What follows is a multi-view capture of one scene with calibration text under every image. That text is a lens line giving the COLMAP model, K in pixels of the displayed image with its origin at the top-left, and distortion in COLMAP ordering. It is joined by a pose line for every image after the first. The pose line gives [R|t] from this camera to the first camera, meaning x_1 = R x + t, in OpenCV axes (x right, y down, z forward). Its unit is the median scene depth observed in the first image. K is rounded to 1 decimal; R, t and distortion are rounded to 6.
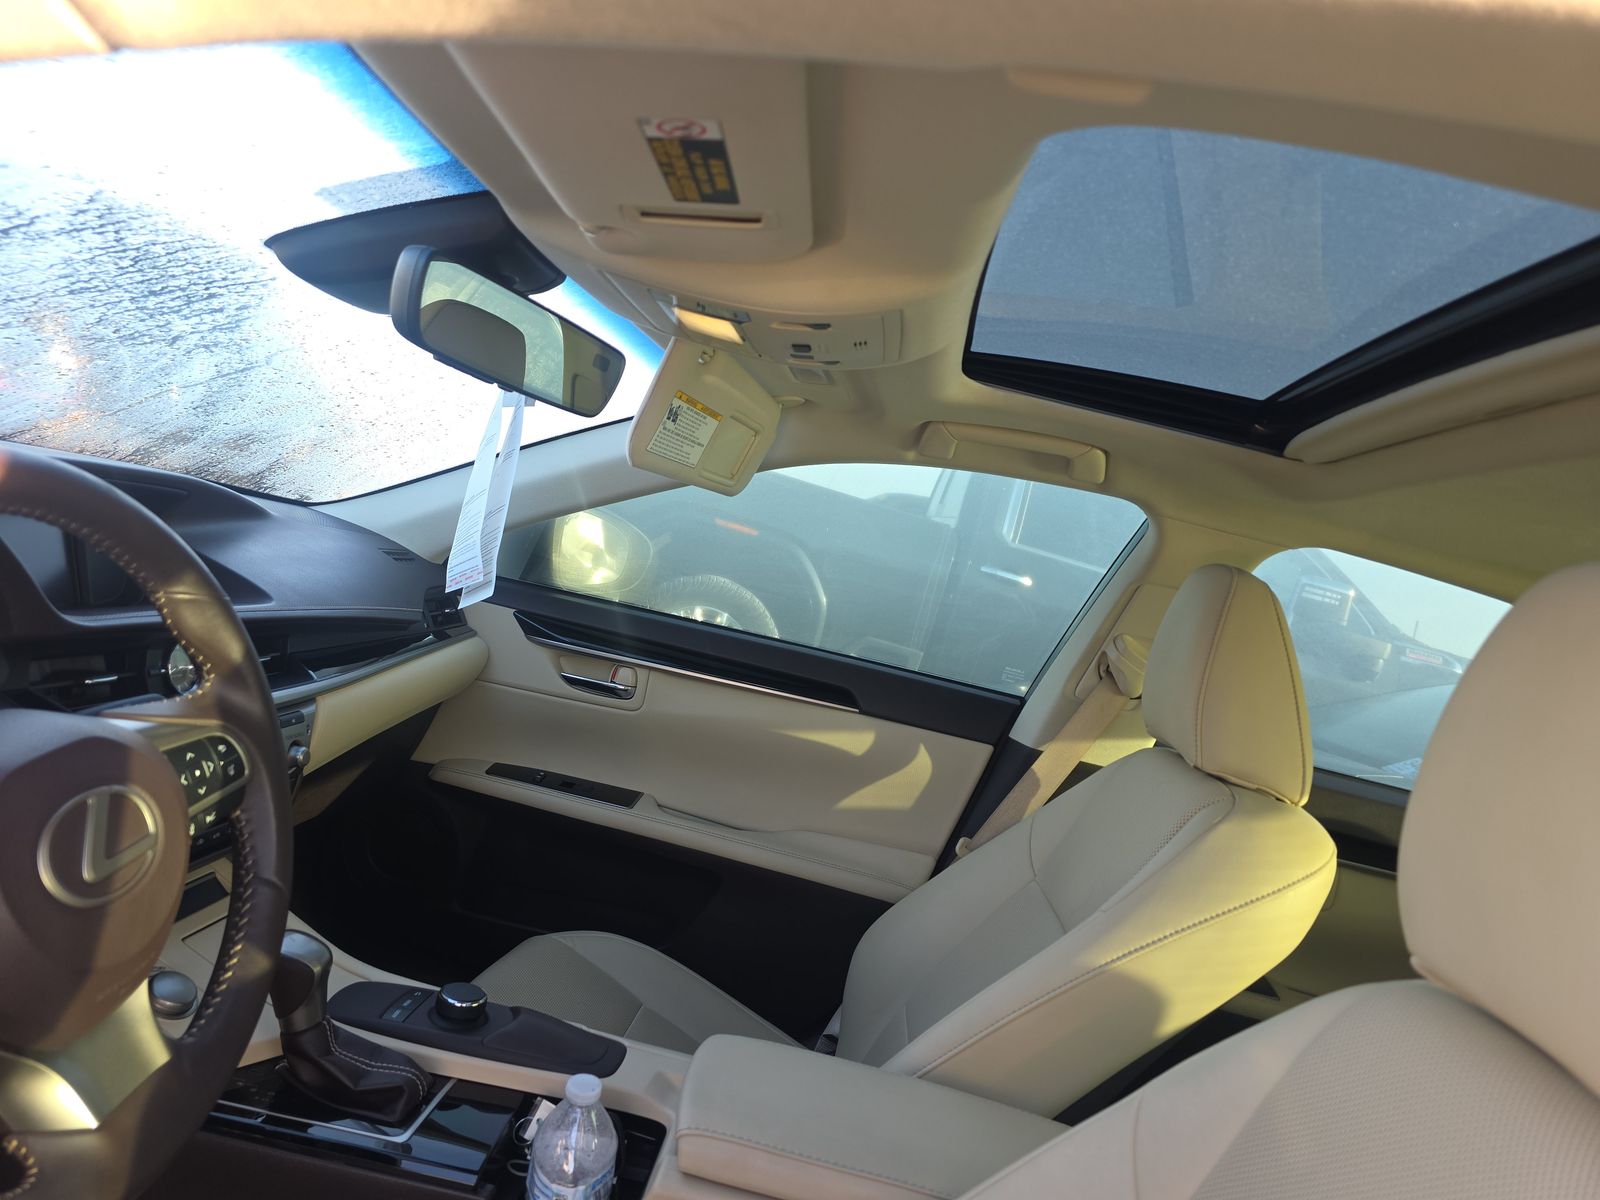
lens RADIAL K [[1072.2, 0, 800.0], [0, 1072.2, 600.0], [0, 0, 1]] dist [0.000146, 0.000095]
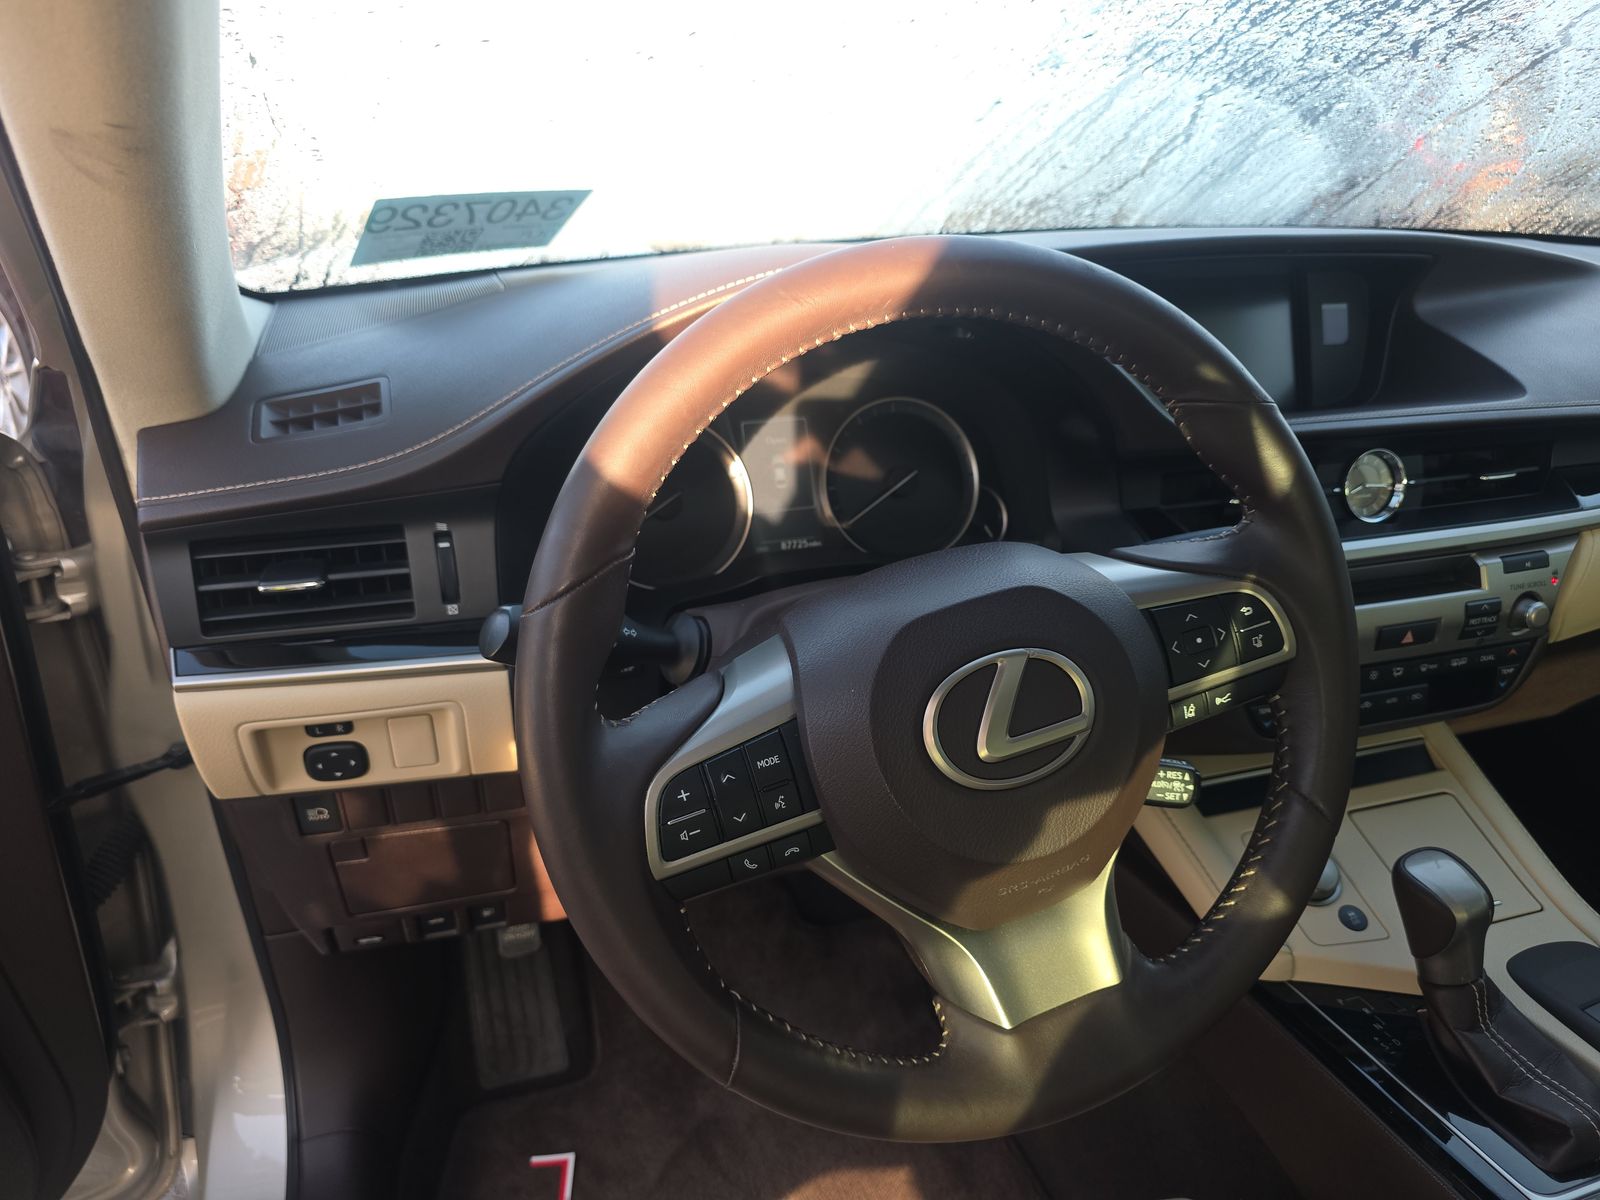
lens RADIAL K [[1117.4, 0, 800.2], [0, 1117.4, 621.3], [0, 0, 1]] dist [0.002209, 0.001852]
pose [[0.384842, 0.150217, -0.910676, 0.032475], [0.038701, 0.983173, 0.178530, -0.003241], [0.922171, -0.103950, 0.372553, 0.292230]]
